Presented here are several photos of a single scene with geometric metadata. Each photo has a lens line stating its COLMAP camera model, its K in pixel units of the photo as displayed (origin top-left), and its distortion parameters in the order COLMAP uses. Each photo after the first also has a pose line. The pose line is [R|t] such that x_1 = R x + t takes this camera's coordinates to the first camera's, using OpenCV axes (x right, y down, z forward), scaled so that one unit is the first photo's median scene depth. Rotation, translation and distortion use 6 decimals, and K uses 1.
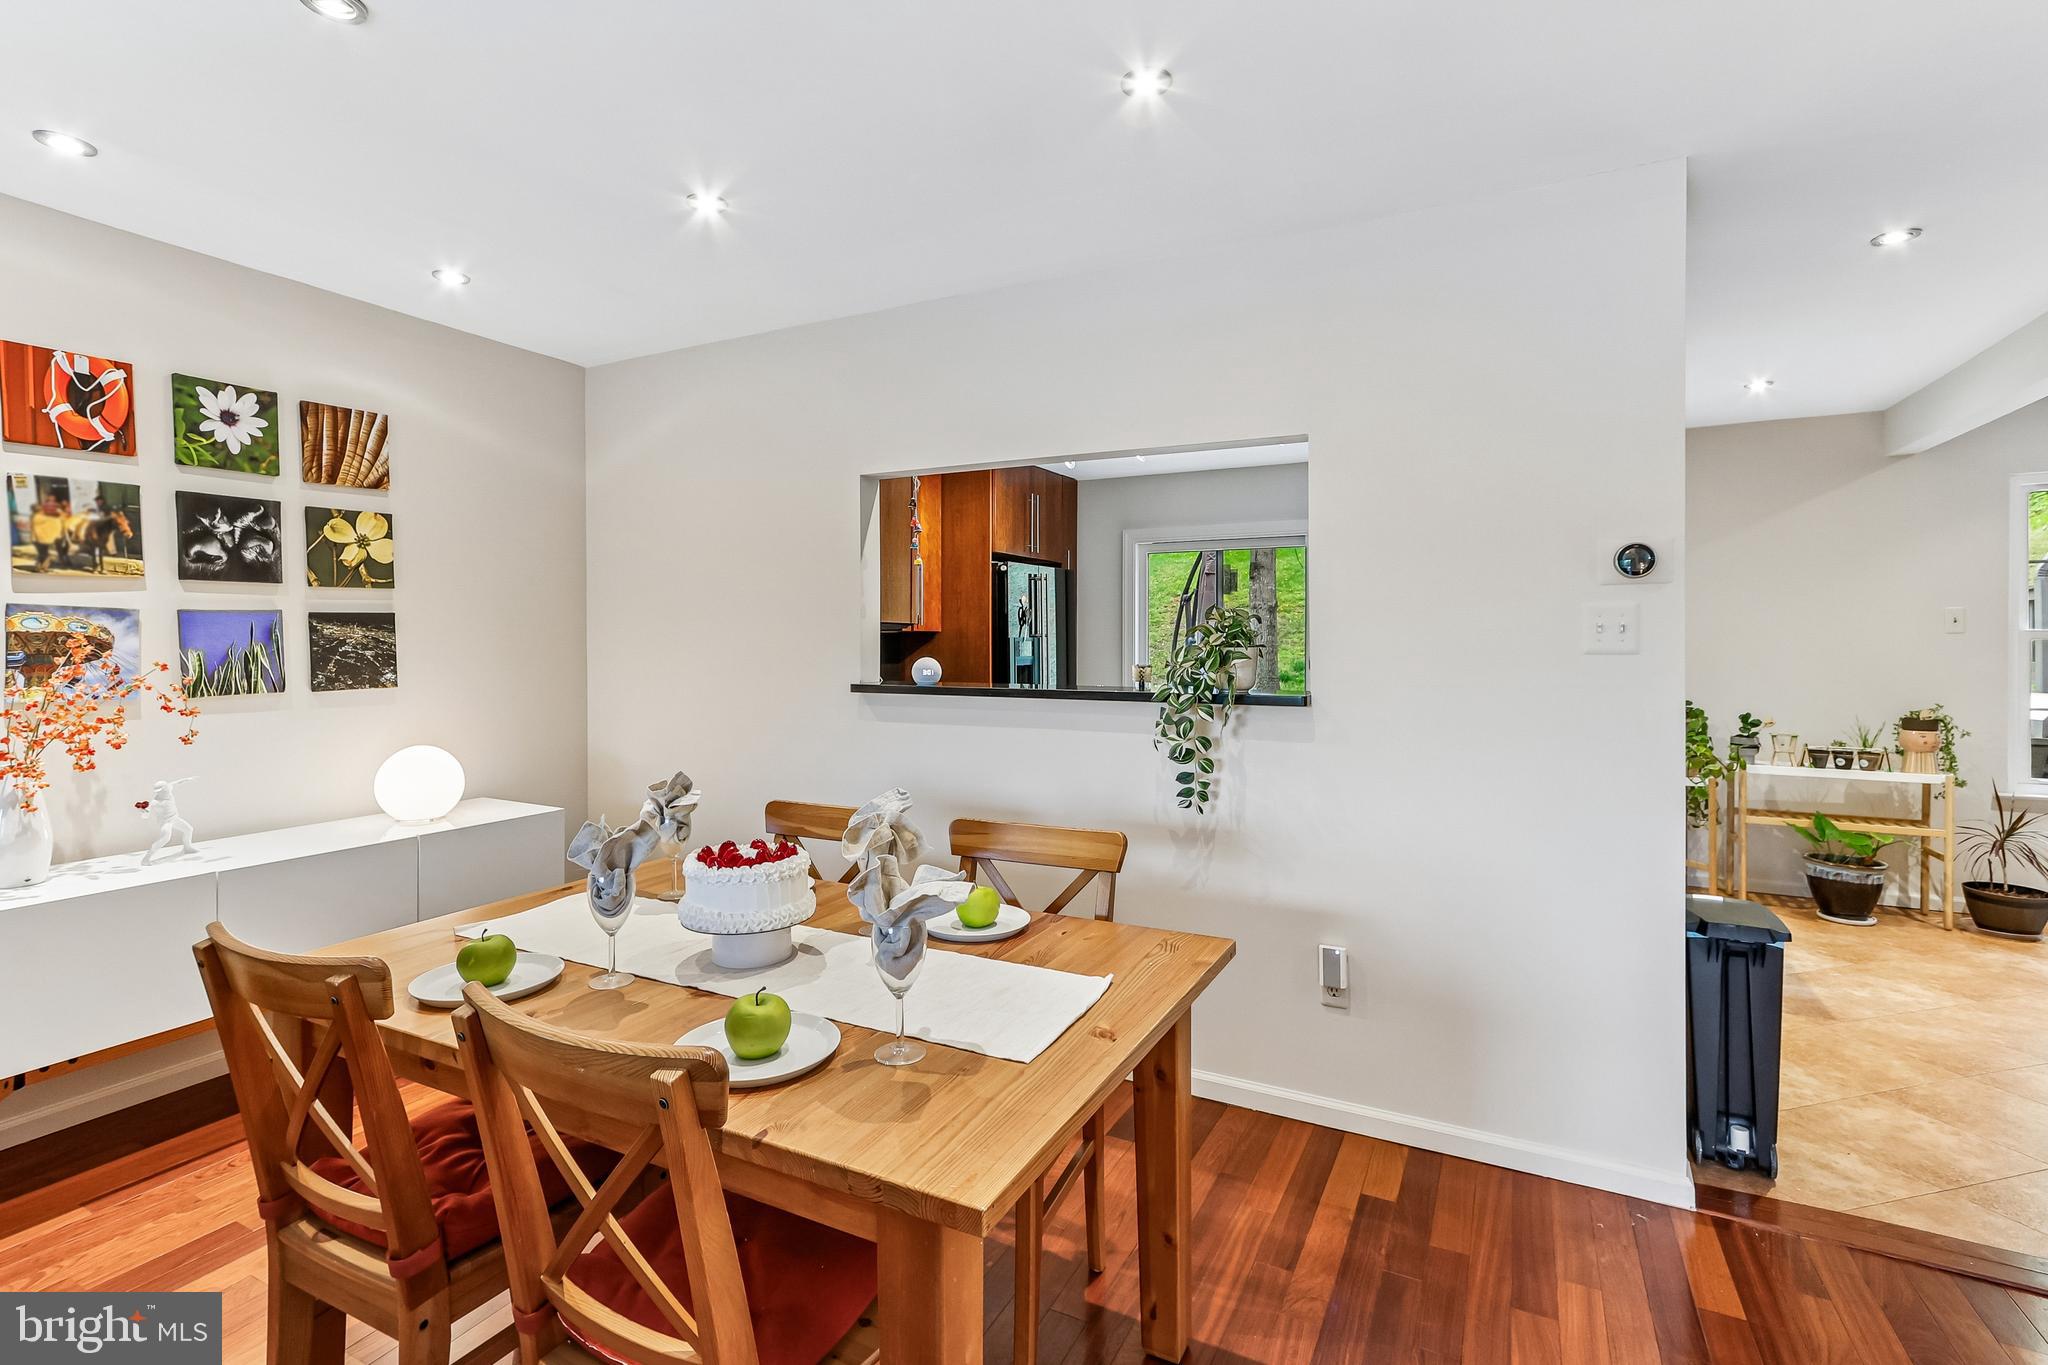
lens RADIAL K [[950.9, 0, 1015.9], [0, 950.9, 650.3], [0, 0, 1]] dist [0.008927, 0.000270]
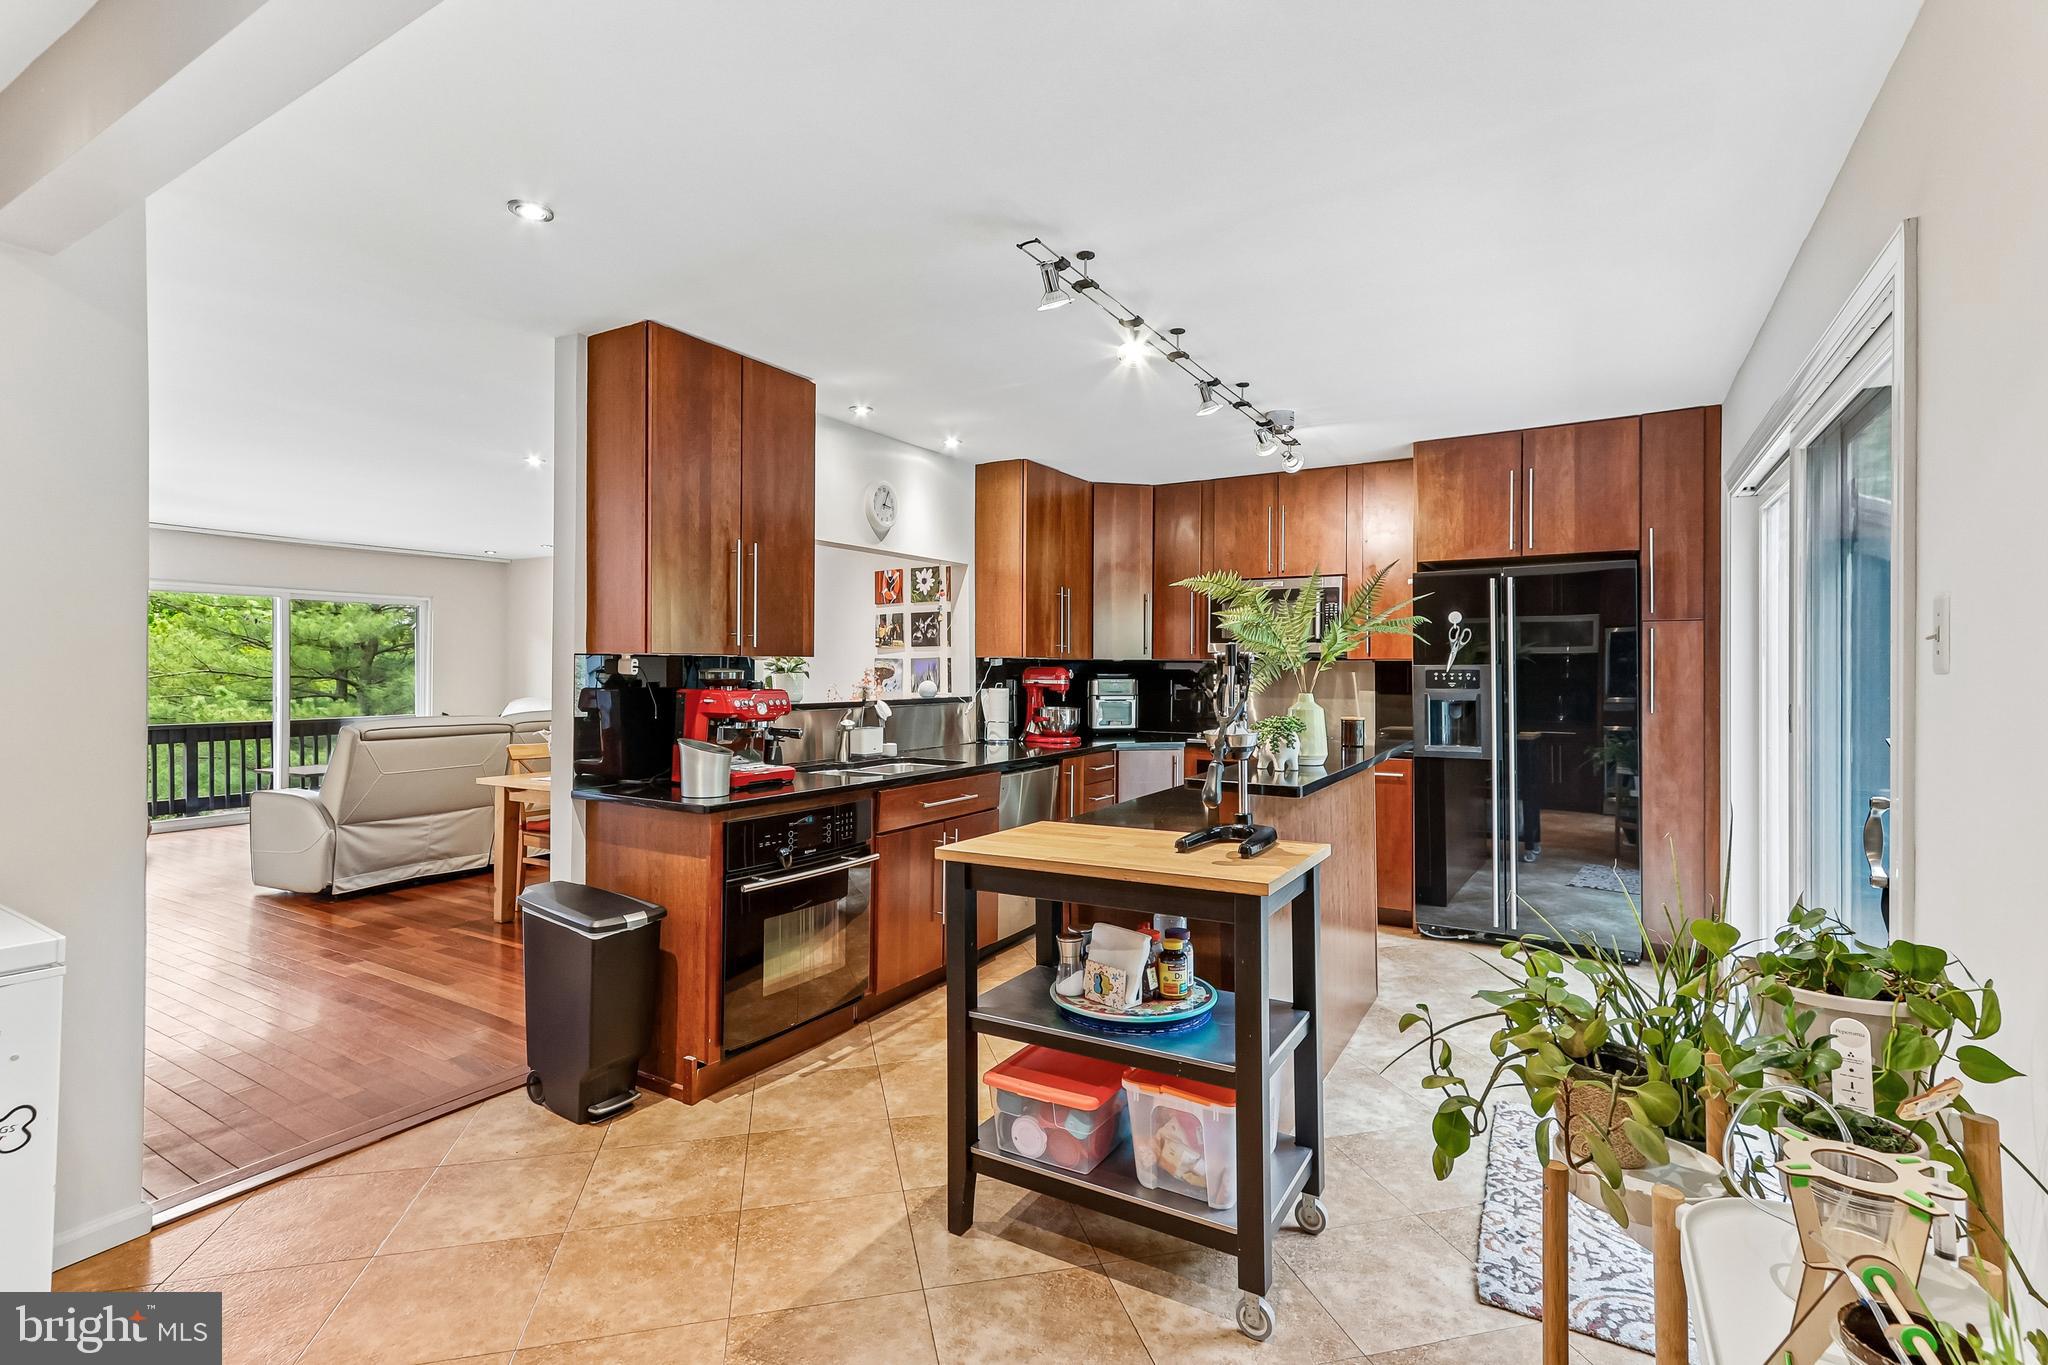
lens RADIAL K [[944.0, 0, 1003.8], [0, 944.0, 667.6], [0, 0, 1]] dist [0.017034, 0.000178]
pose [[-0.068096, -0.004880, -0.997667, 1.629709], [-0.009928, 0.999942, -0.004213, -0.008833], [0.997629, 0.009618, -0.068140, 1.386616]]
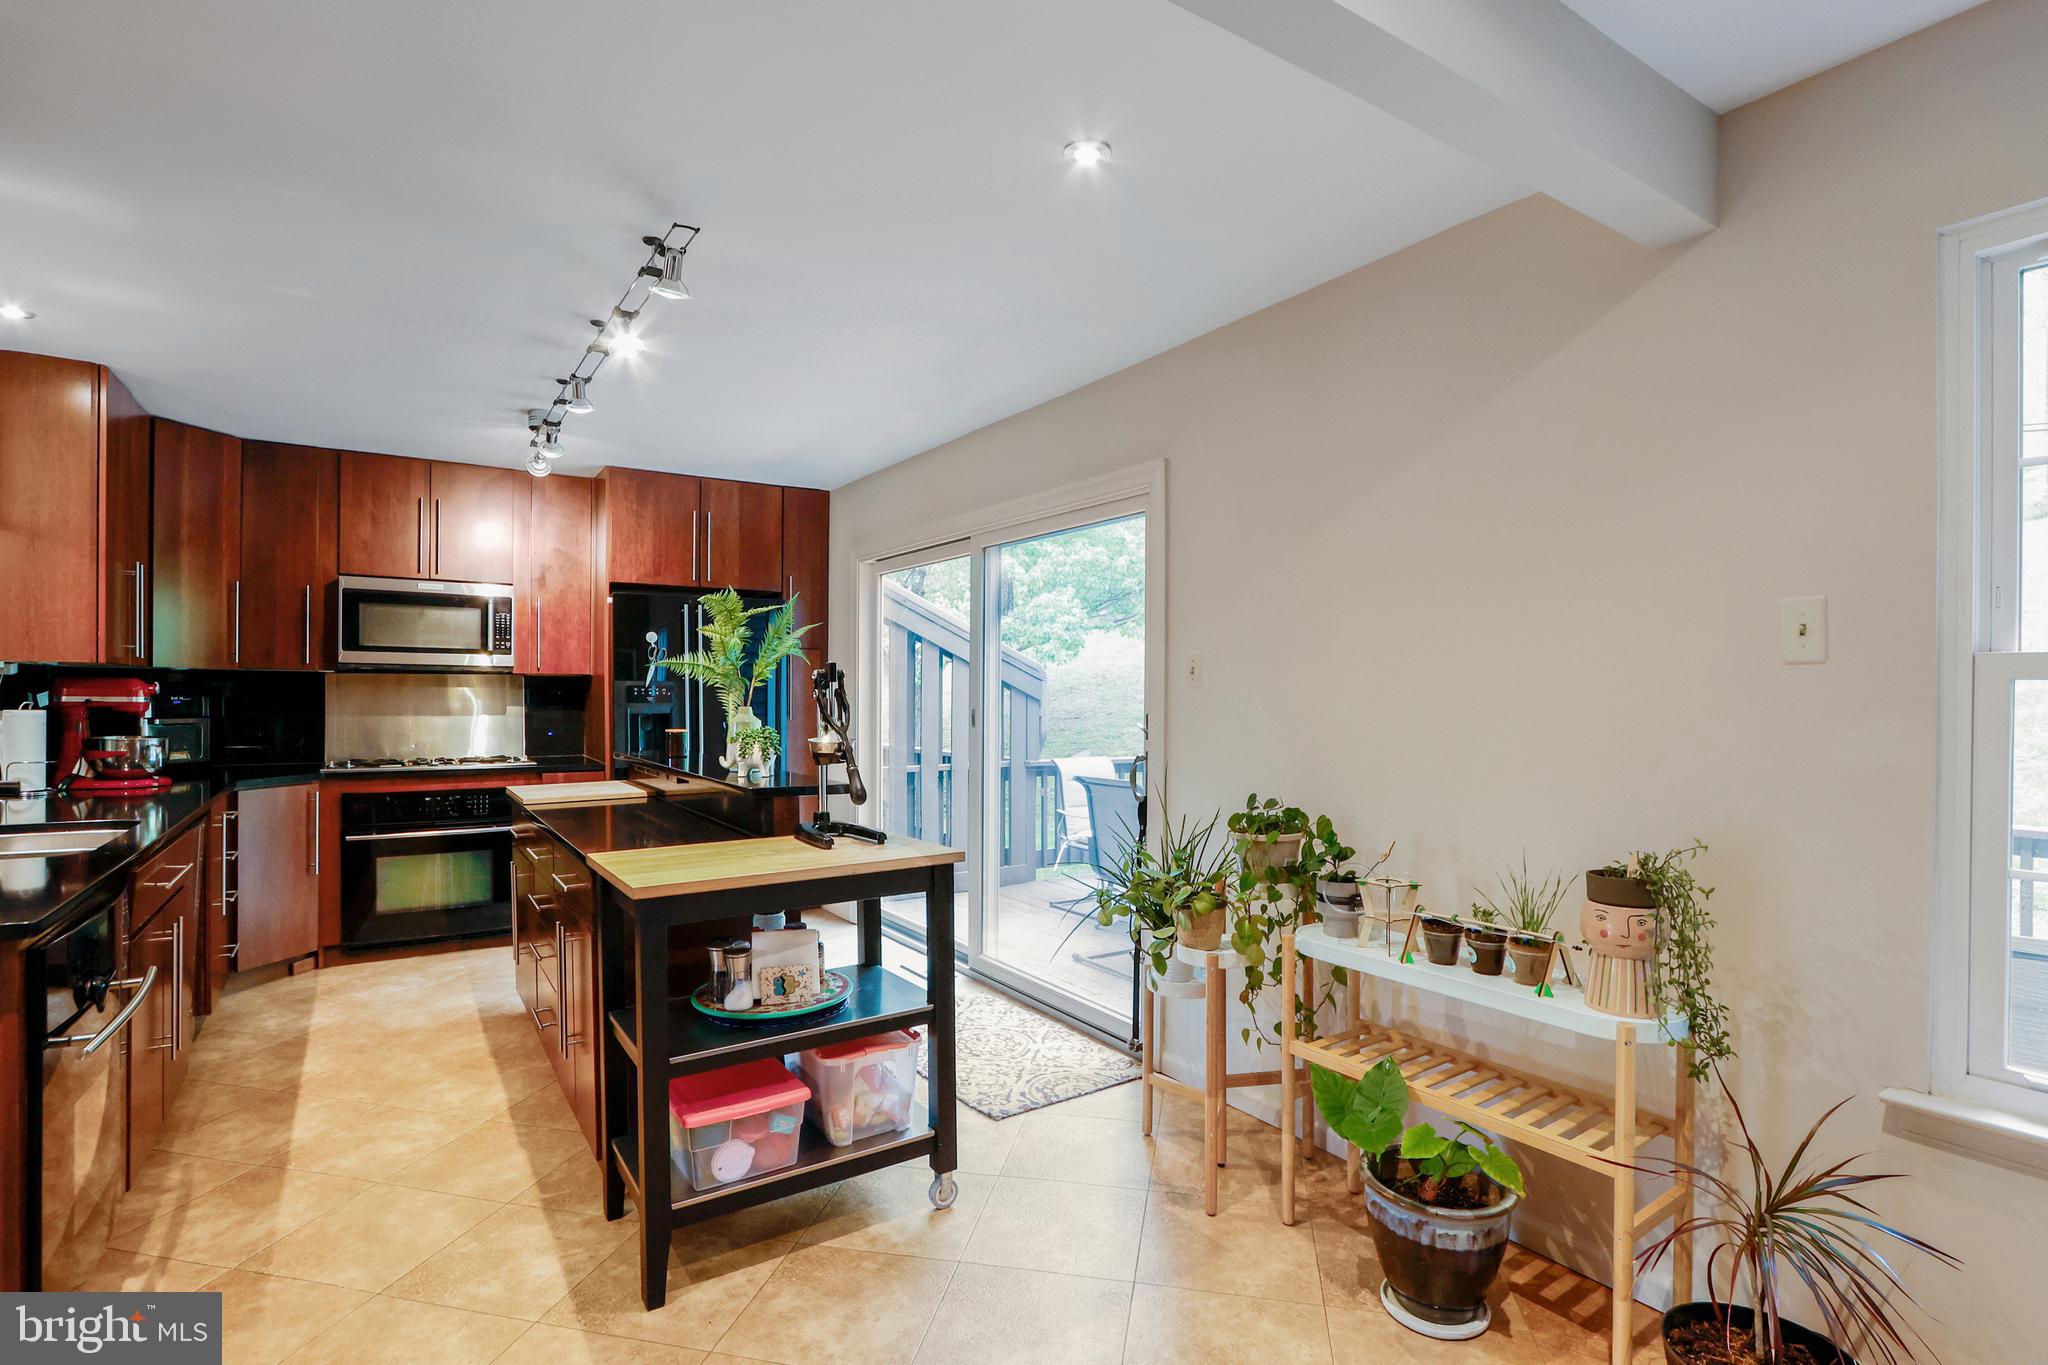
lens RADIAL K [[976.4, 0, 1007.6], [0, 976.4, 693.0], [0, 0, 1]] dist [0.010429, 0.000314]
pose [[0.865887, 0.006780, -0.500193, 1.435374], [-0.011380, 0.999916, -0.006146, -0.001823], [0.500110, 0.011013, 0.865892, 0.782280]]
